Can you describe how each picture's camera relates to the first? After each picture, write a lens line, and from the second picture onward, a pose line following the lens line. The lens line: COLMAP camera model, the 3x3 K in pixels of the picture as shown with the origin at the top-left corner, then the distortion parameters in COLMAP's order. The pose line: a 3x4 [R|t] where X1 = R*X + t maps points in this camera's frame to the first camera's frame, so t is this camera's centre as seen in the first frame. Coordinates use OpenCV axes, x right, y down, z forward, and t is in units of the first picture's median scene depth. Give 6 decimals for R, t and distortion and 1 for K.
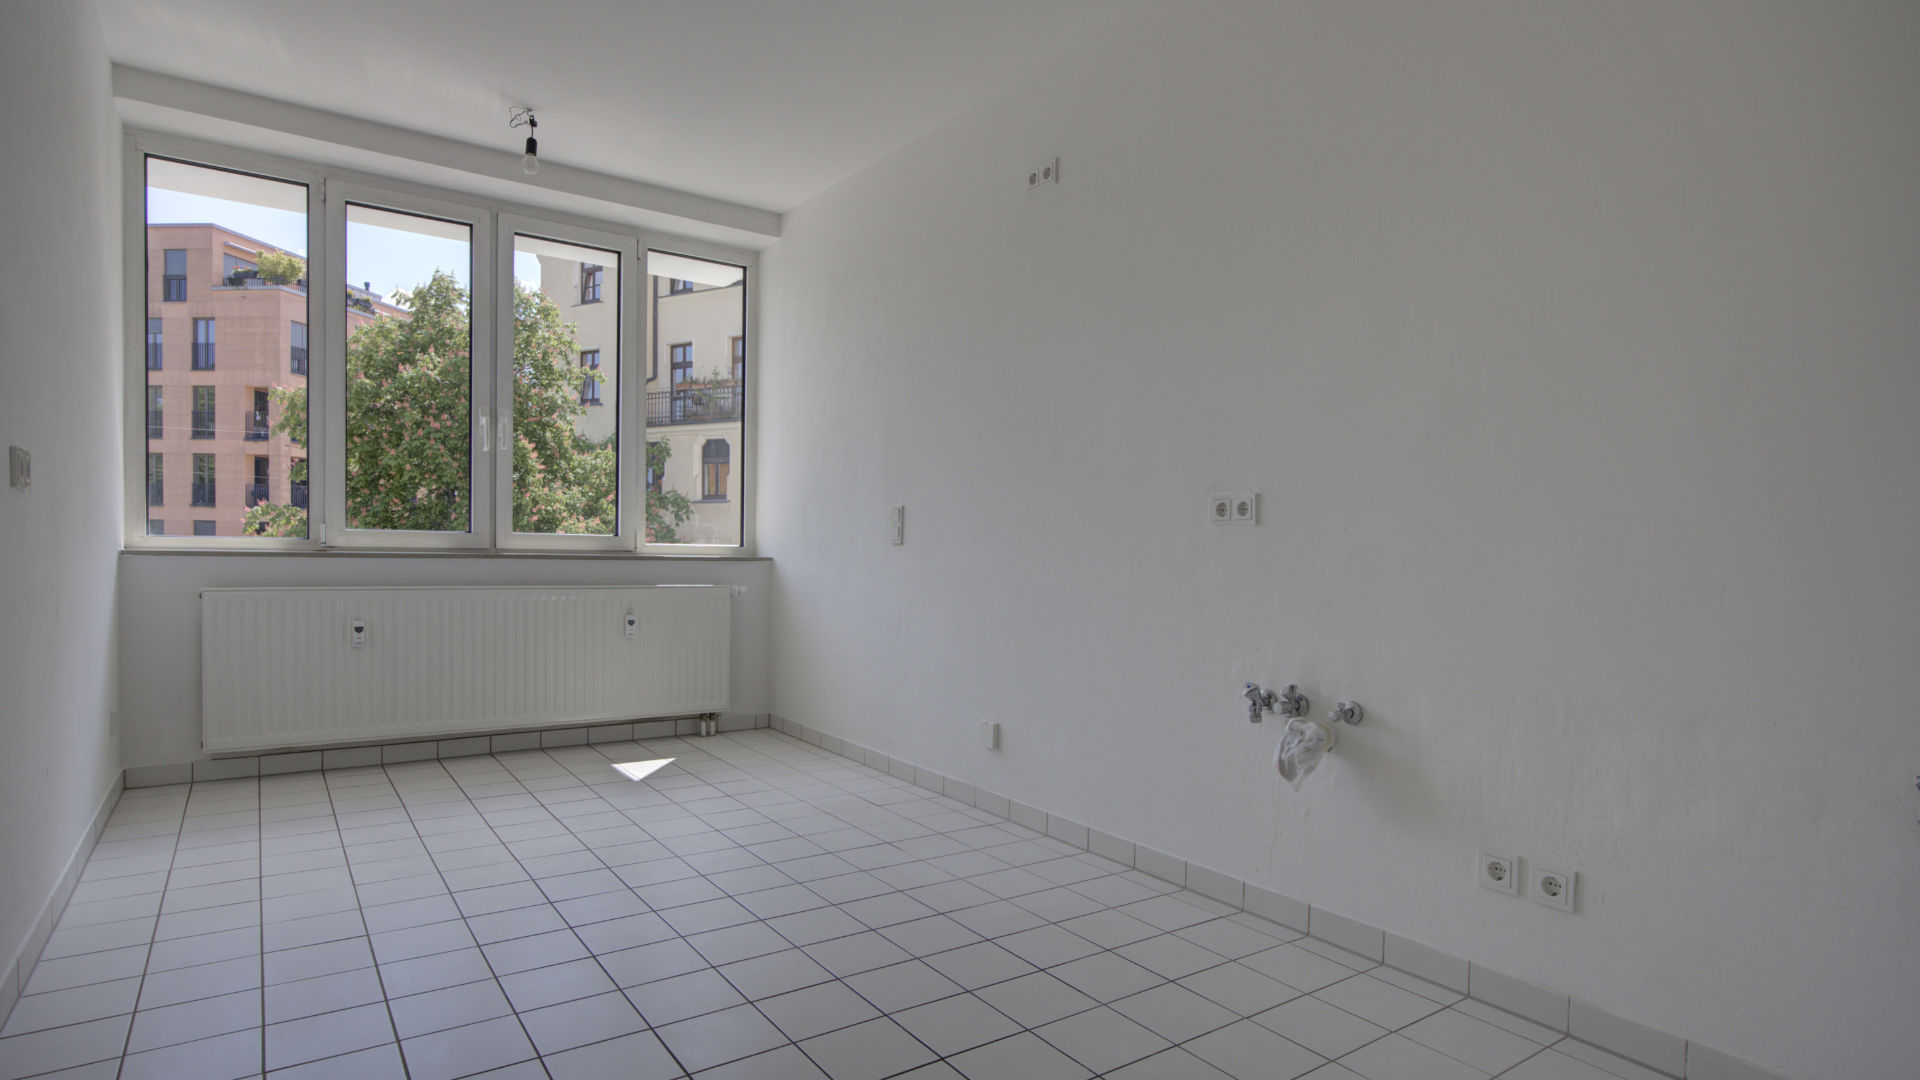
lens RADIAL K [[1005.6, 0, 963.6], [0, 1005.6, 575.4], [0, 0, 1]] dist [-0.000689, 0.000779]
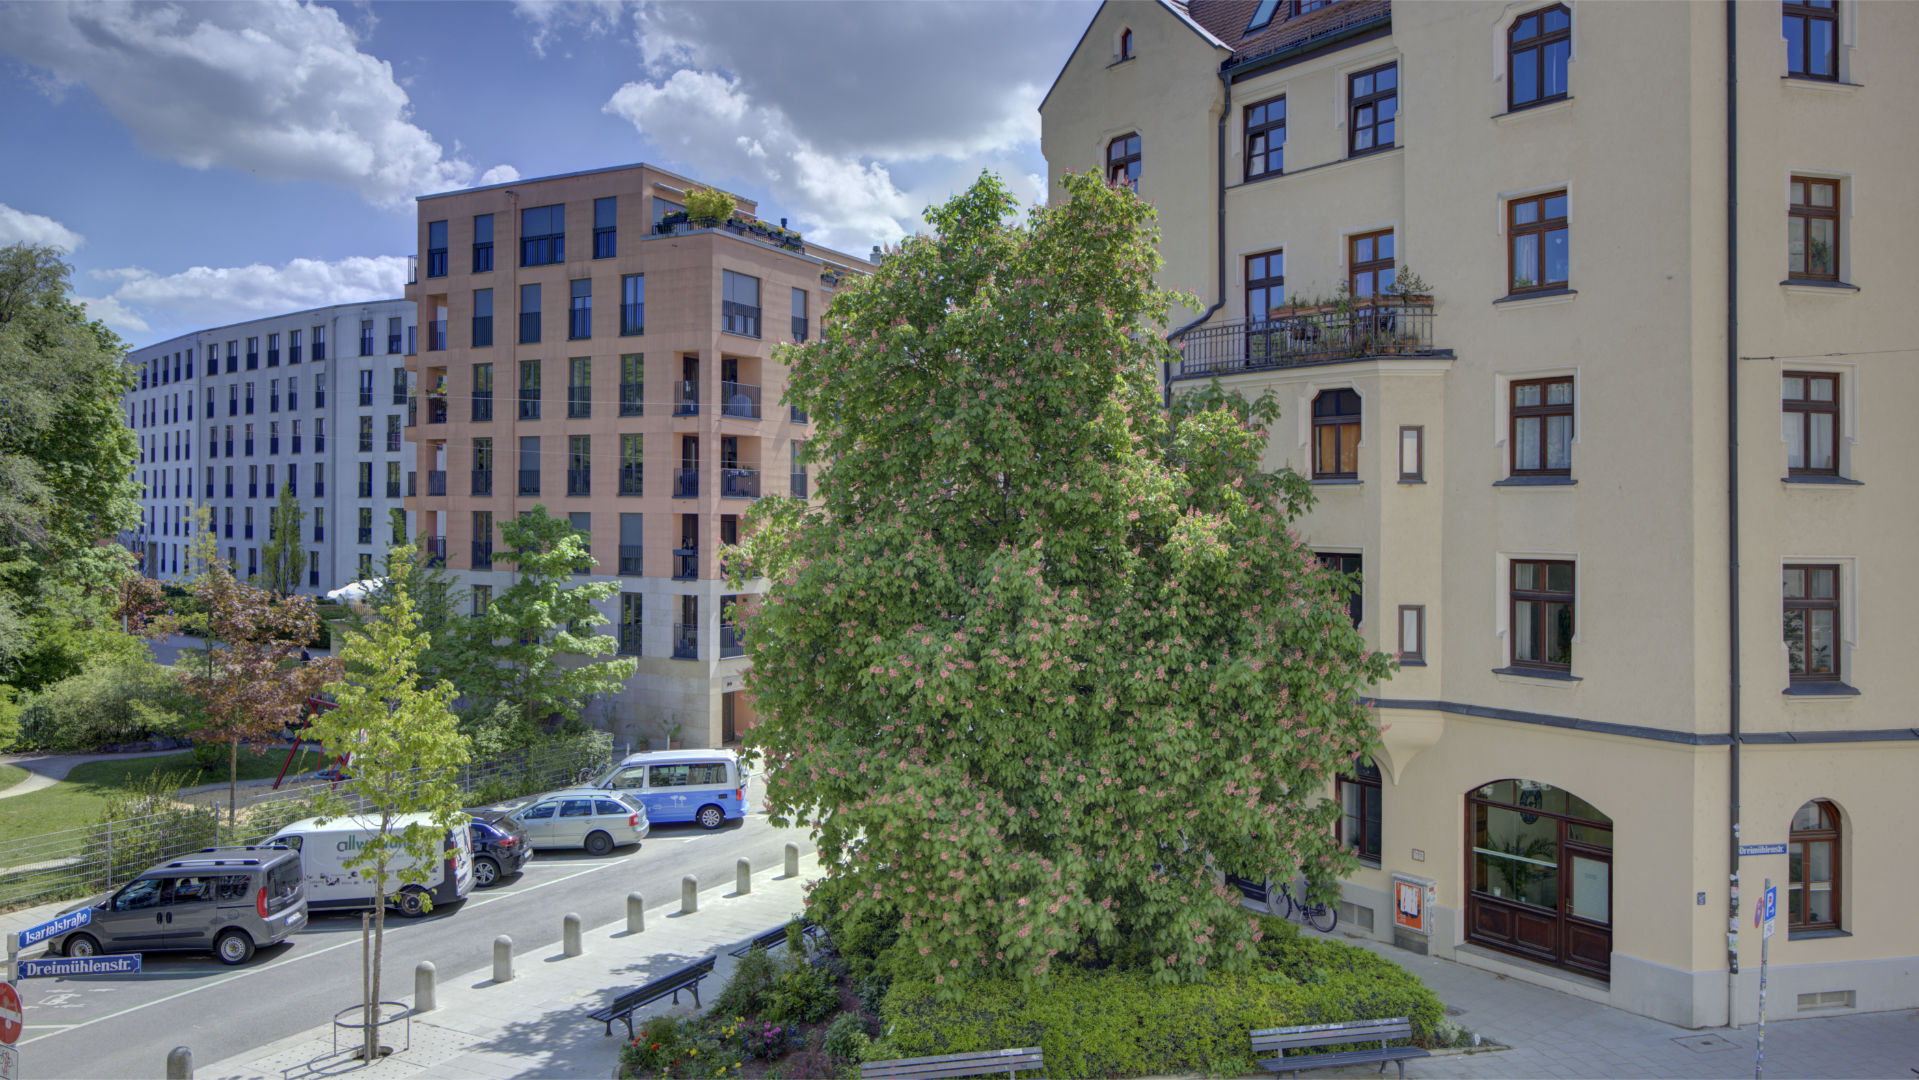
lens RADIAL K [[1315.0, 0, 959.5], [0, 1315.0, 540.0], [0, 0, 1]] dist [-0.007344, -0.000578]
pose [[0.936942, -0.004728, -0.349454, -0.225220], [-0.002061, 0.999816, -0.019052, -0.022777], [0.349480, 0.018571, 0.936760, 0.125481]]
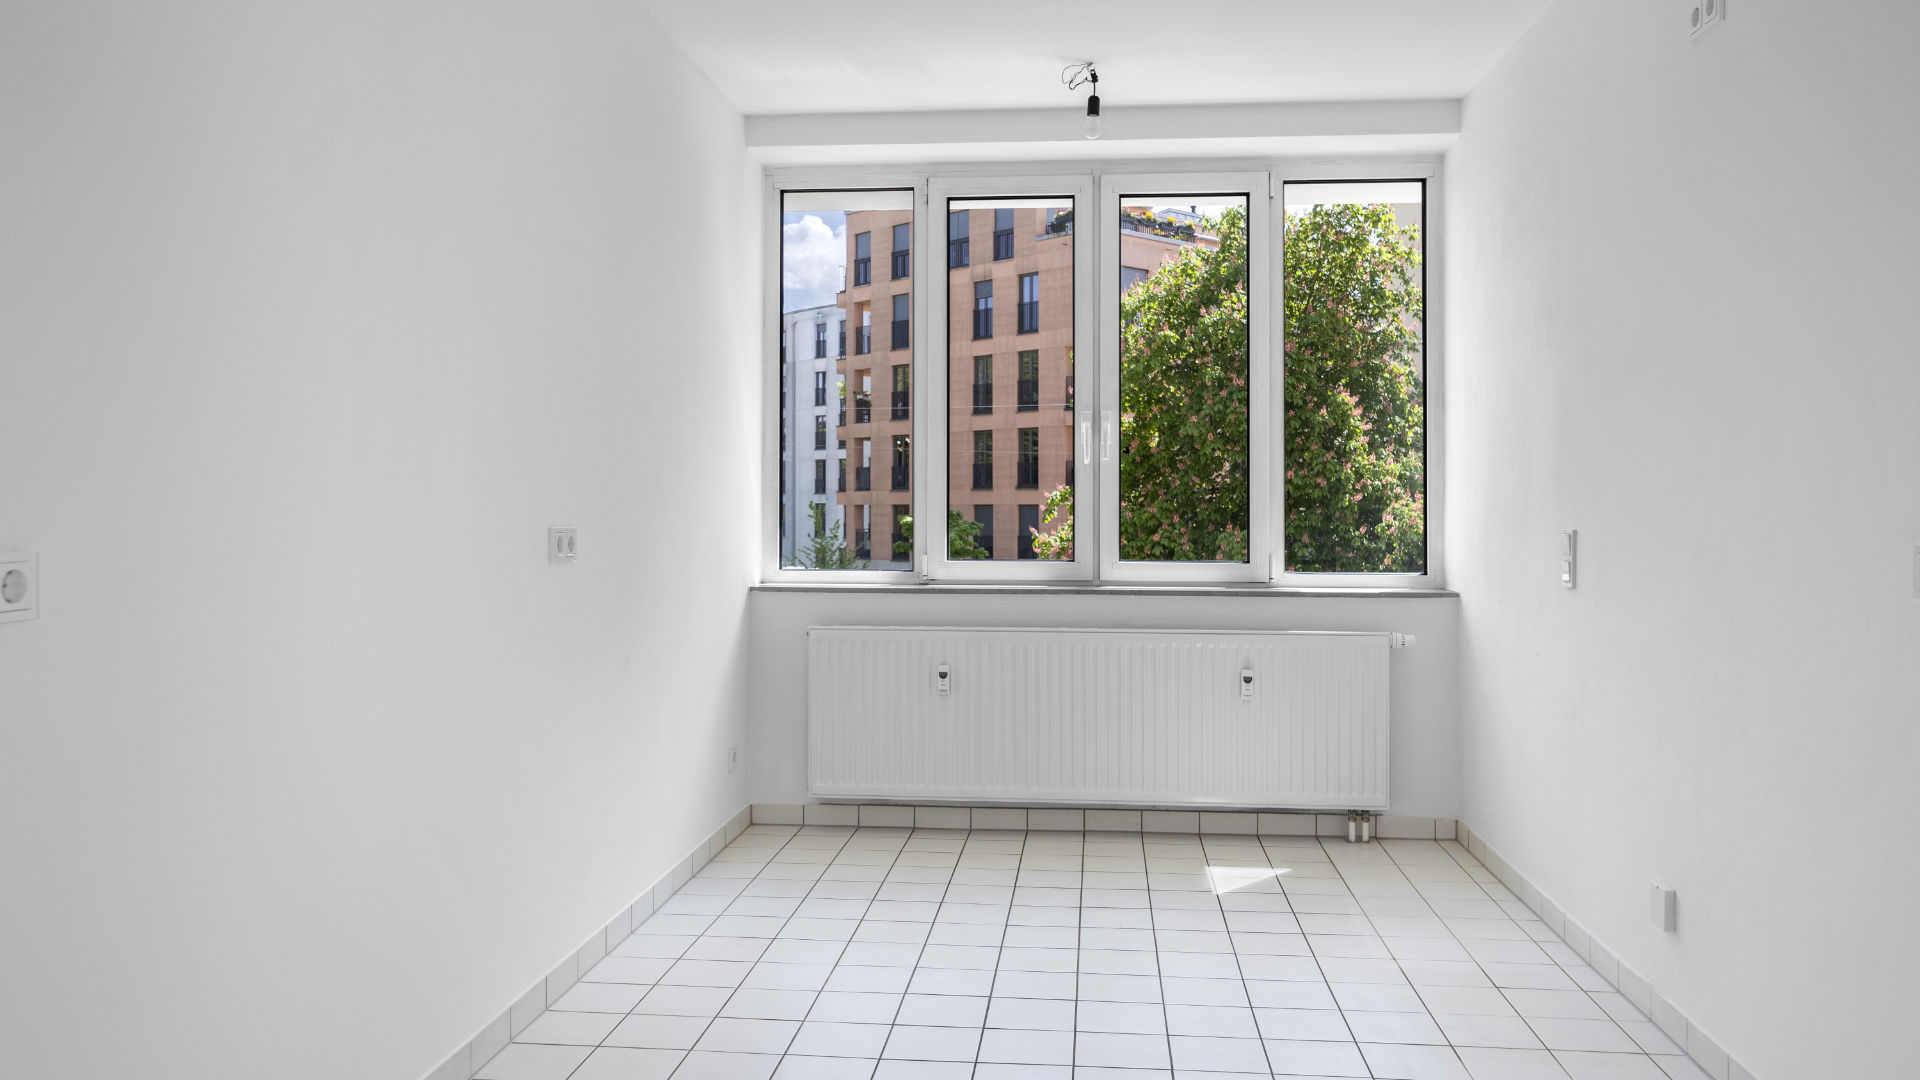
lens RADIAL K [[1458.4, 0, 962.7], [0, 1458.4, 516.1], [0, 0, 1]] dist [-0.005456, -0.000524]
pose [[0.761554, -0.015216, -0.647923, 0.041424], [-0.007274, 0.999461, -0.032021, -0.007526], [0.648060, 0.029099, 0.761033, 0.003431]]
